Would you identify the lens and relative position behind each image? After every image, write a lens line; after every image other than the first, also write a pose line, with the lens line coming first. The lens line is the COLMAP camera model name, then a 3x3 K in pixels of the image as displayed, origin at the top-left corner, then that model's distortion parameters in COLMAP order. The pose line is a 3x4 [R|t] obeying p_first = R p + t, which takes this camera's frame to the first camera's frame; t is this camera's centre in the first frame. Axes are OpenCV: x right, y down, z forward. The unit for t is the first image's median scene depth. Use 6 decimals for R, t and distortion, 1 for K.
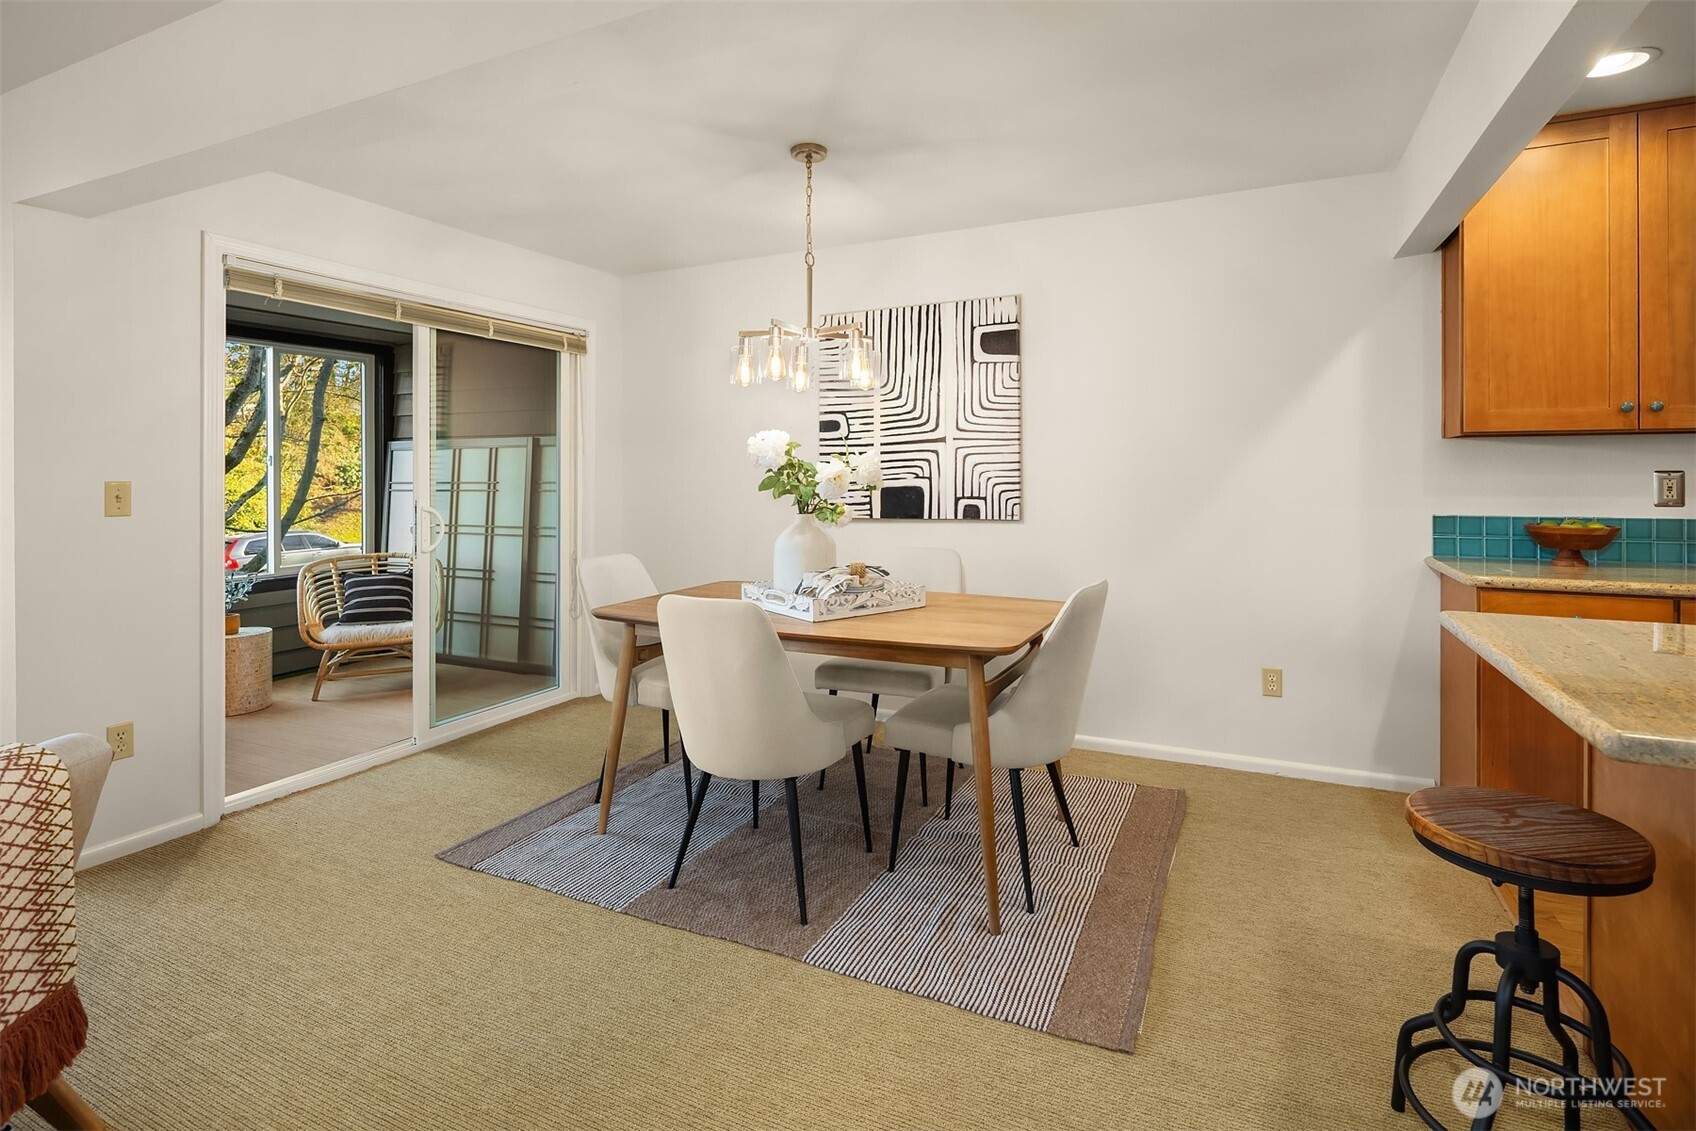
lens RADIAL K [[837.8, 0, 854.4], [0, 837.8, 464.6], [0, 0, 1]] dist [-0.000764, -0.000546]
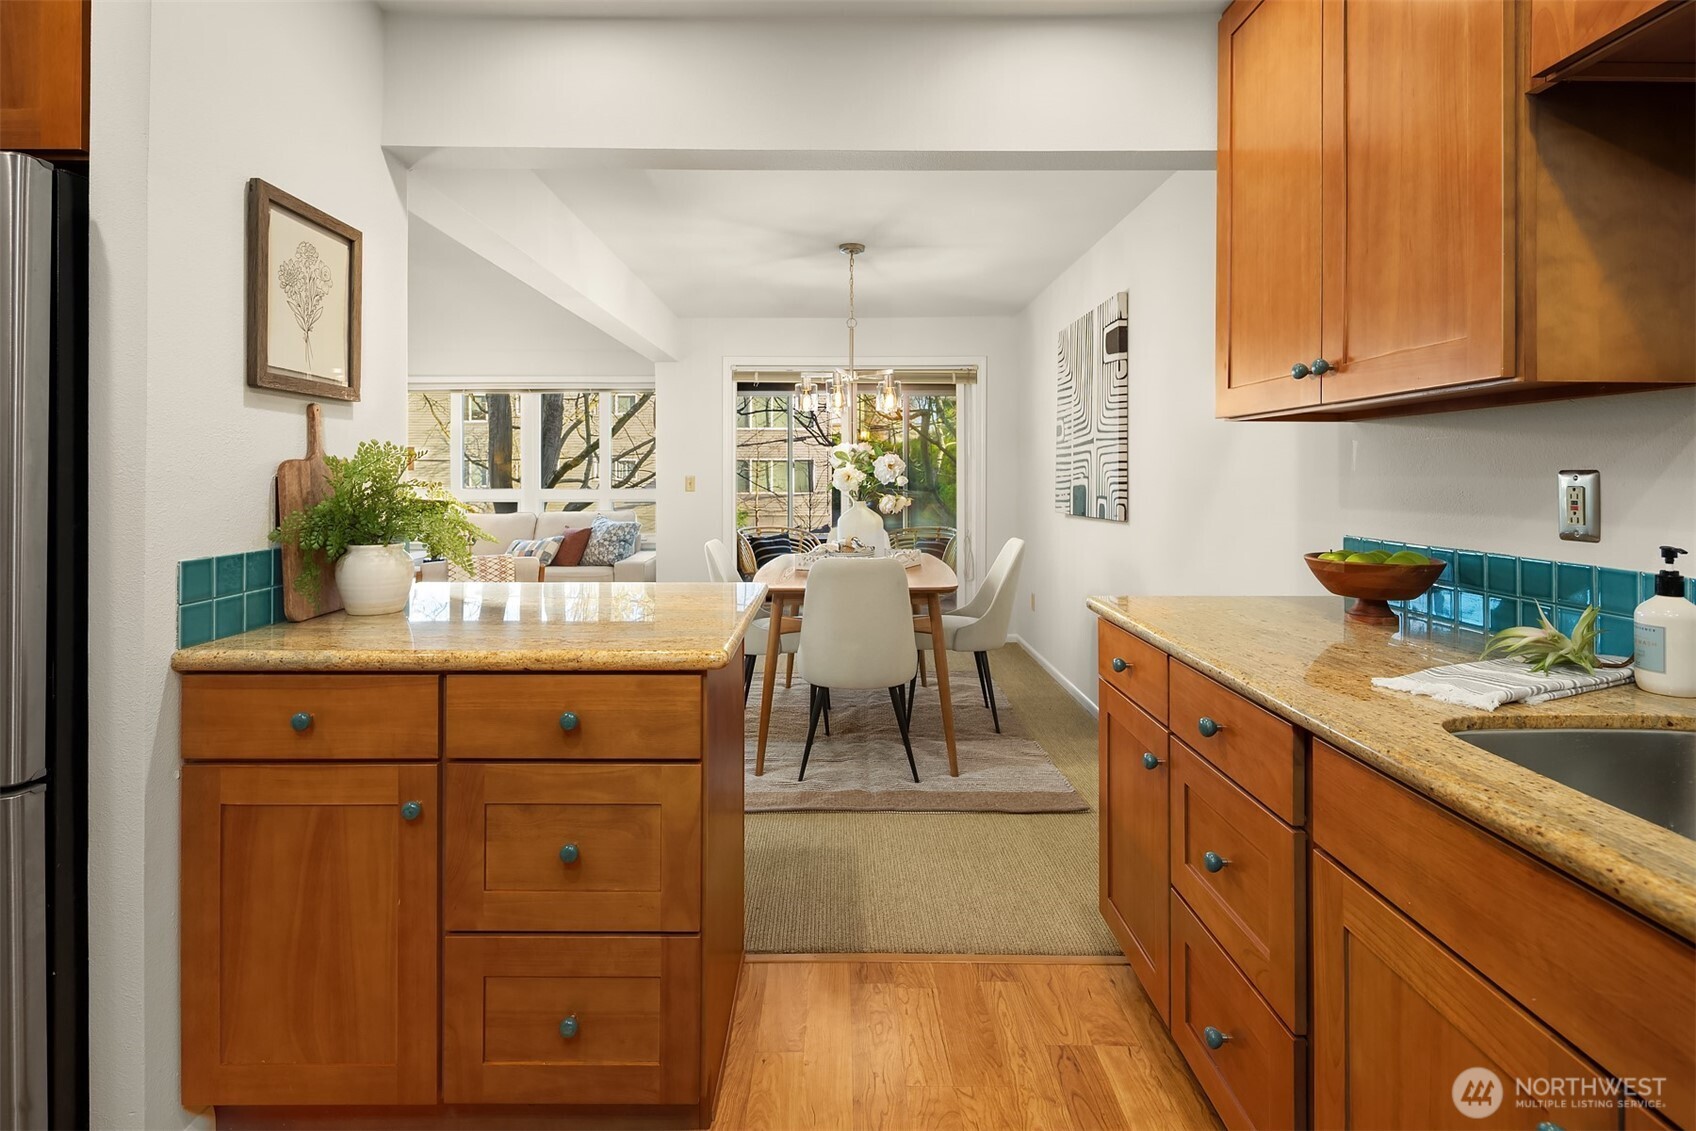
lens RADIAL K [[836.4, 0, 844.4], [0, 836.4, 440.1], [0, 0, 1]] dist [0.000701, 0.000304]
pose [[0.433740, -0.032880, -0.900438, 0.736272], [0.007218, 0.999429, -0.033018, 0.001254], [0.901009, 0.007822, 0.433730, 0.223372]]
